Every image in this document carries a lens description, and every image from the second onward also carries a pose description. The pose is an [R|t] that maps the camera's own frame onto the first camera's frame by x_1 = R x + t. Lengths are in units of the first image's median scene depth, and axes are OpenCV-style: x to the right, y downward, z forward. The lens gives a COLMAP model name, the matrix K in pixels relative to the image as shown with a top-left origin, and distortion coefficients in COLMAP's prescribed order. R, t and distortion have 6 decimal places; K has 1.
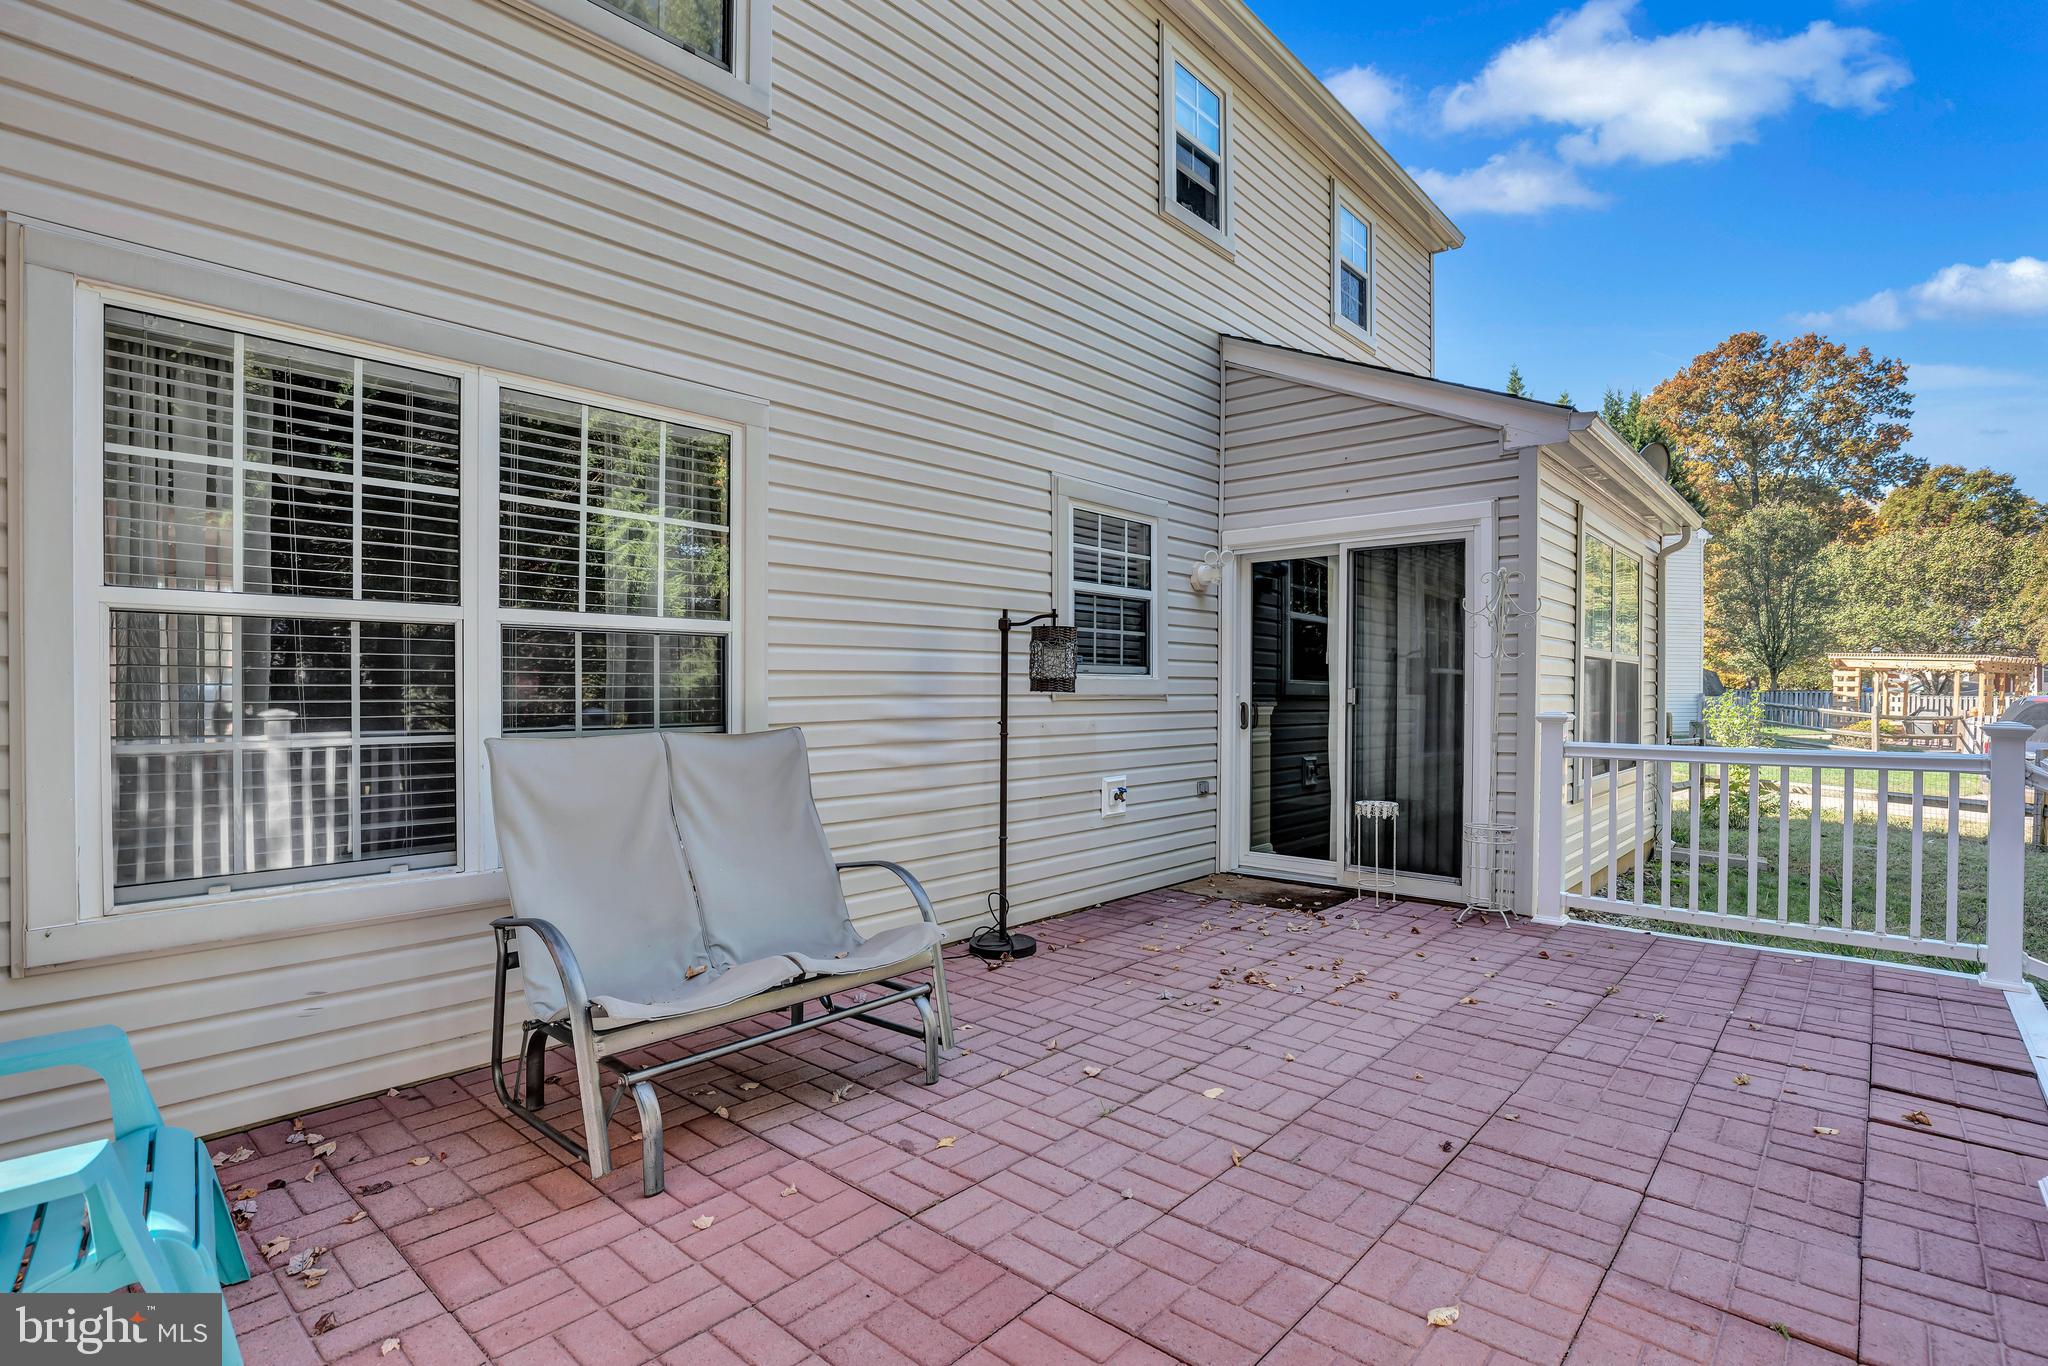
lens RADIAL K [[954.9, 0, 1027.9], [0, 954.9, 690.4], [0, 0, 1]] dist [-0.029281, 0.005220]
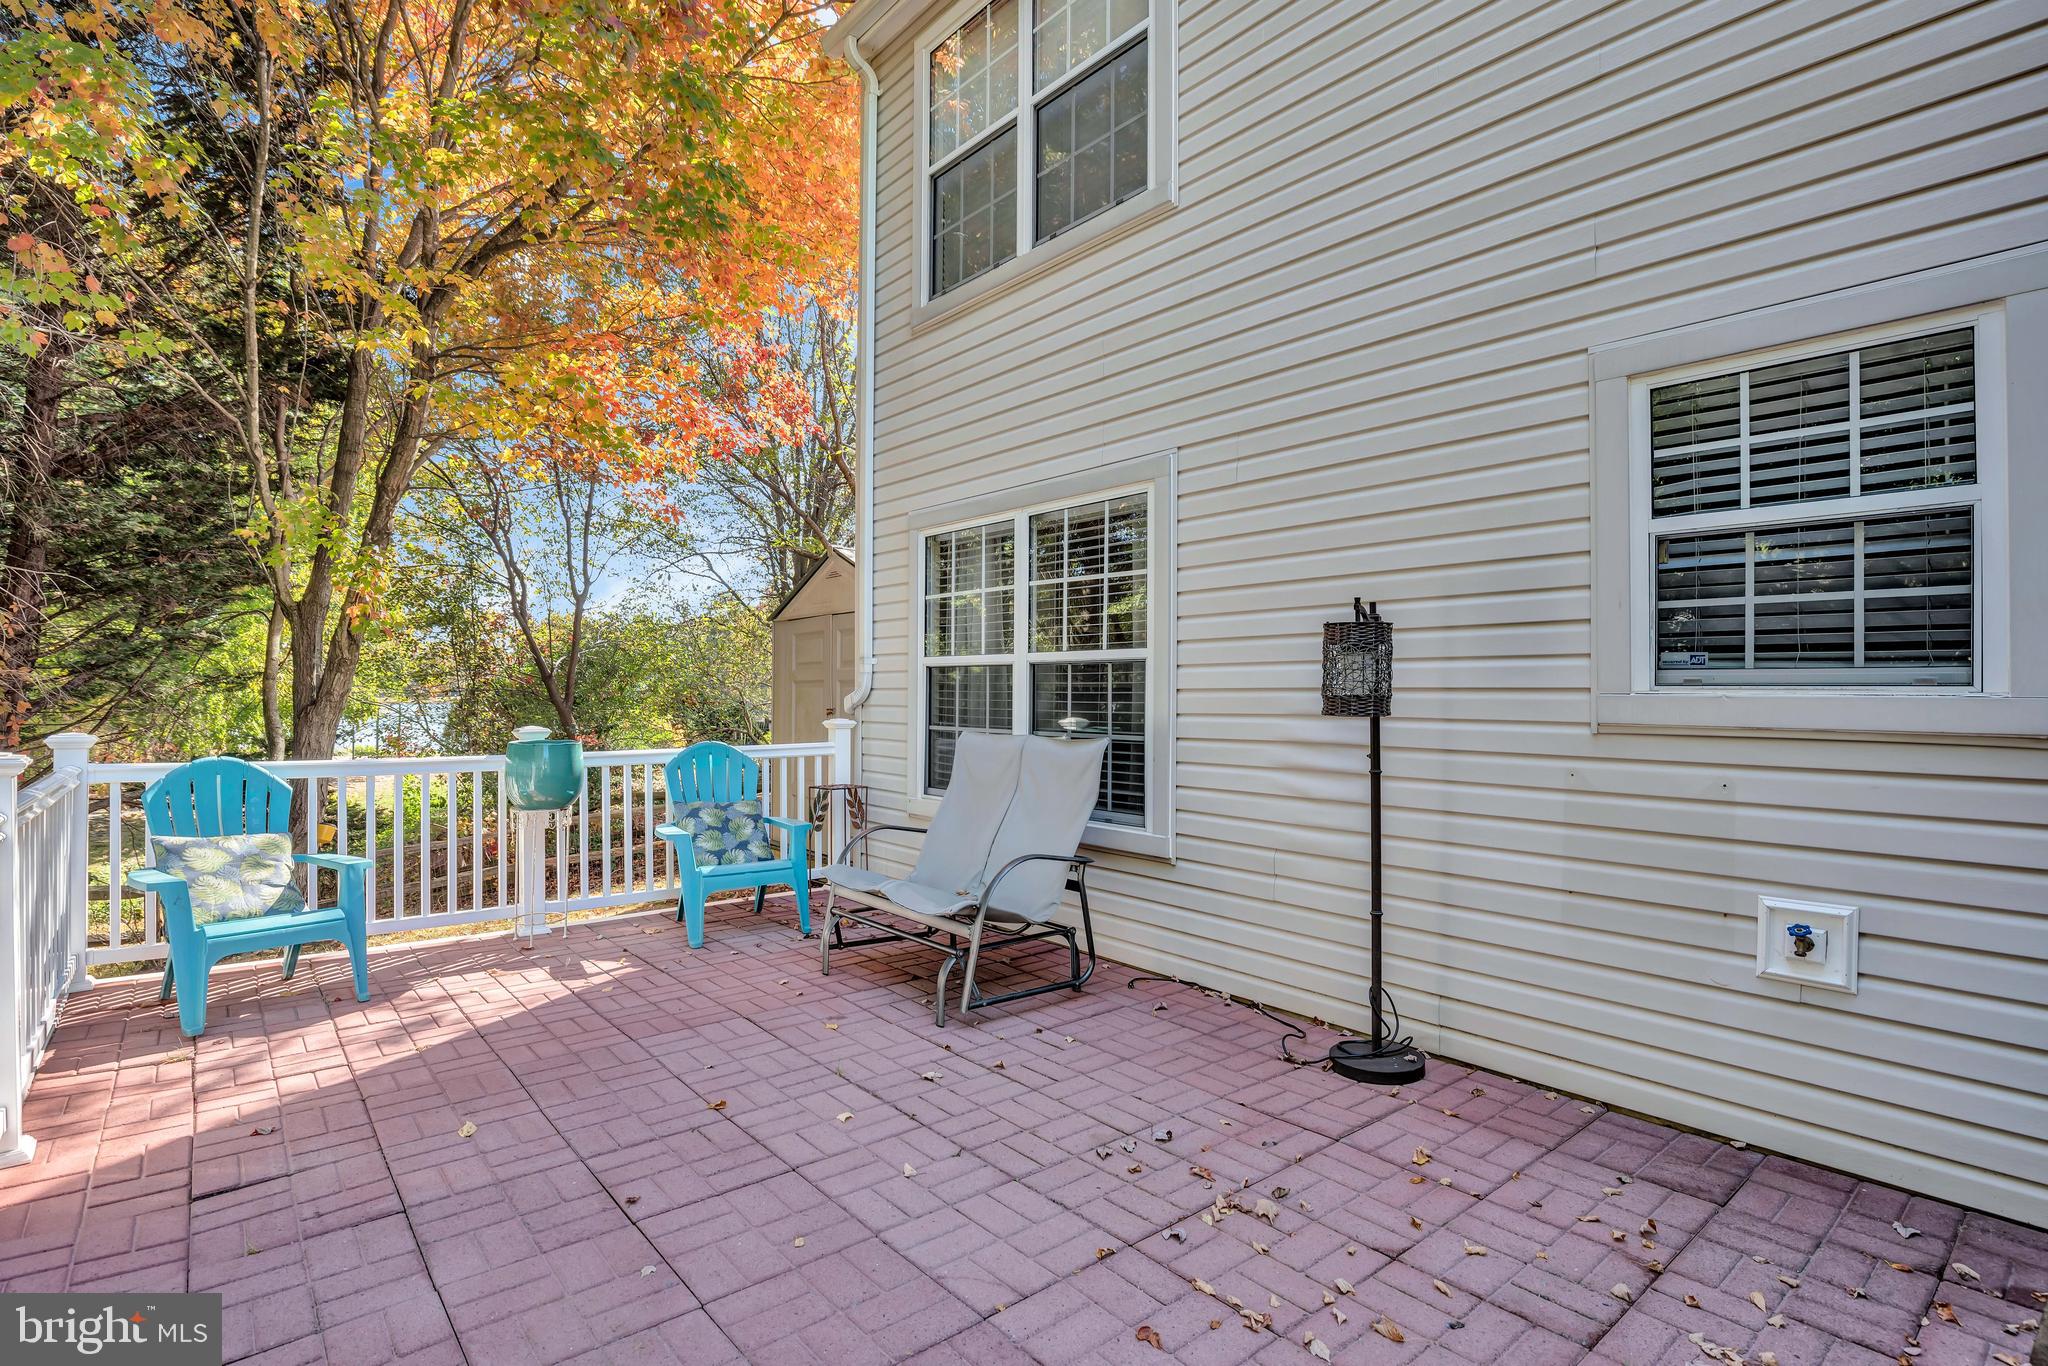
lens RADIAL K [[954.9, 0, 1029.8], [0, 954.9, 686.0], [0, 0, 1]] dist [-0.029281, 0.005220]
pose [[-0.105209, -0.013295, -0.994361, 0.896802], [-0.012586, 0.999848, -0.012036, -0.009885], [0.994371, 0.011249, -0.105360, 0.997648]]
